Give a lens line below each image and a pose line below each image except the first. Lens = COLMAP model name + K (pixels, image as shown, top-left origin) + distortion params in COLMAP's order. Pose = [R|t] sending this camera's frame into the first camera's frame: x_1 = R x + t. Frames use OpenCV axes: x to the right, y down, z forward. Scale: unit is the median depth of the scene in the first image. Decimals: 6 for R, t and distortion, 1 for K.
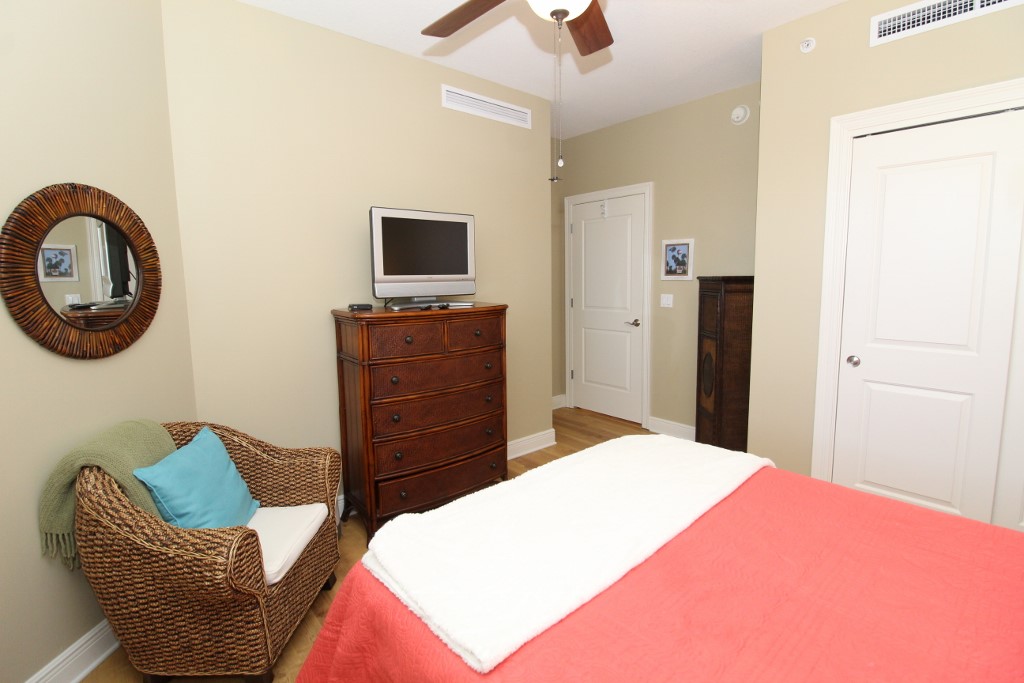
lens RADIAL K [[473.5, 0, 510.6], [0, 473.5, 329.5], [0, 0, 1]] dist [-0.000877, -0.012139]
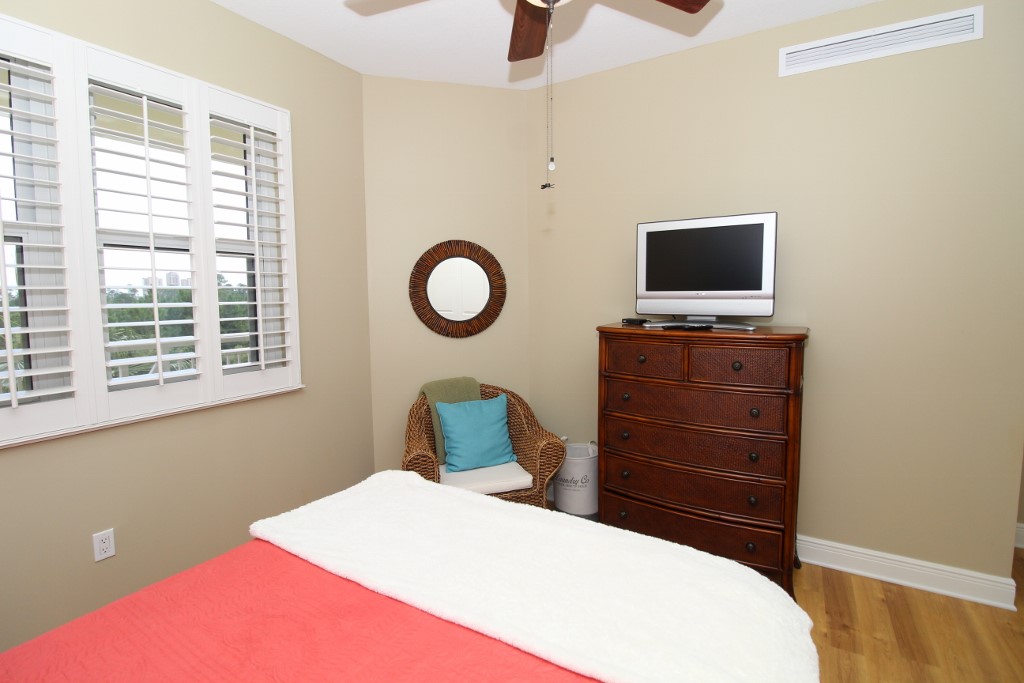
lens RADIAL K [[473.5, 0, 510.6], [0, 473.5, 329.5], [0, 0, 1]] dist [-0.000877, -0.012139]
pose [[0.306261, 0.086289, -0.948029, 0.547336], [-0.104157, 0.992942, 0.056730, -0.057556], [0.946232, 0.081369, 0.313087, 0.402735]]
